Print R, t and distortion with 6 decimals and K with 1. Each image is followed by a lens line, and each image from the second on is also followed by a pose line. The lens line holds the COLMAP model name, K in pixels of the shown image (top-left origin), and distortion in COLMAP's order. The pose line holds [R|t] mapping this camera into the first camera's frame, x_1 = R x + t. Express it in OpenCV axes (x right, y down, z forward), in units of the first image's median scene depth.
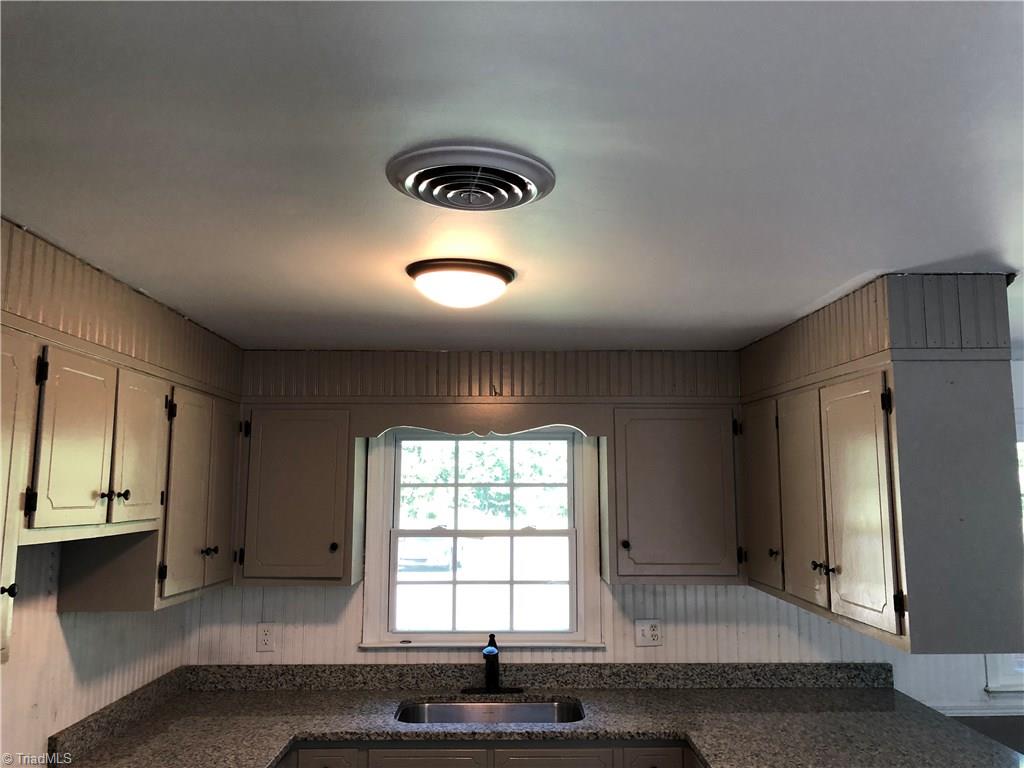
lens RADIAL K [[841.4, 0, 515.3], [0, 841.4, 379.8], [0, 0, 1]] dist [0.033690, -0.023671]
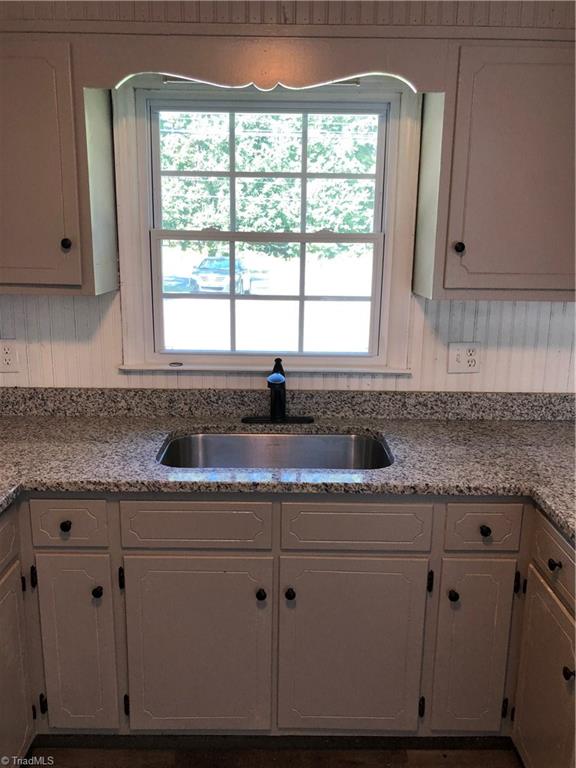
lens RADIAL K [[631.1, 0, 287.0], [0, 631.1, 384.6], [0, 0, 1]] dist [0.033690, -0.023671]
pose [[0.999882, 0.014923, -0.003654, -0.015927], [-0.012691, 0.936307, 0.350954, 0.107379], [0.008659, -0.350866, 0.936386, 0.405763]]
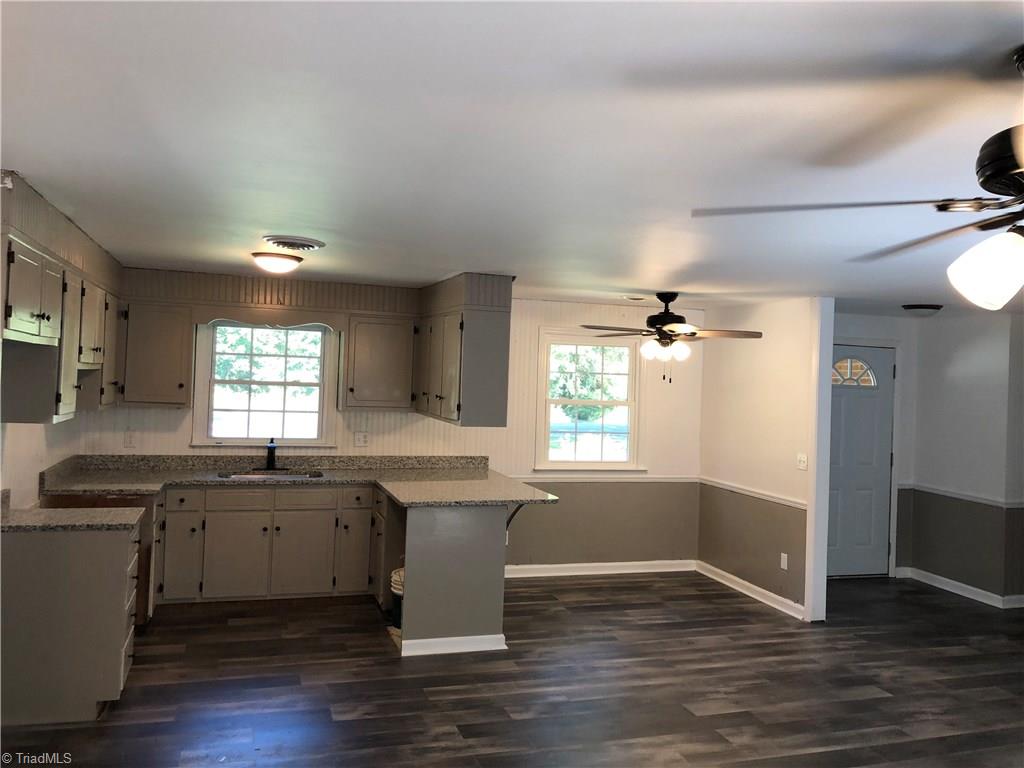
lens RADIAL K [[841.4, 0, 527.2], [0, 841.4, 355.2], [0, 0, 1]] dist [0.033690, -0.023671]
pose [[0.950959, 0.043192, 0.306287, -0.067767], [-0.076734, 0.992192, 0.098325, -0.086214], [-0.299649, -0.117006, 0.946848, -0.806888]]
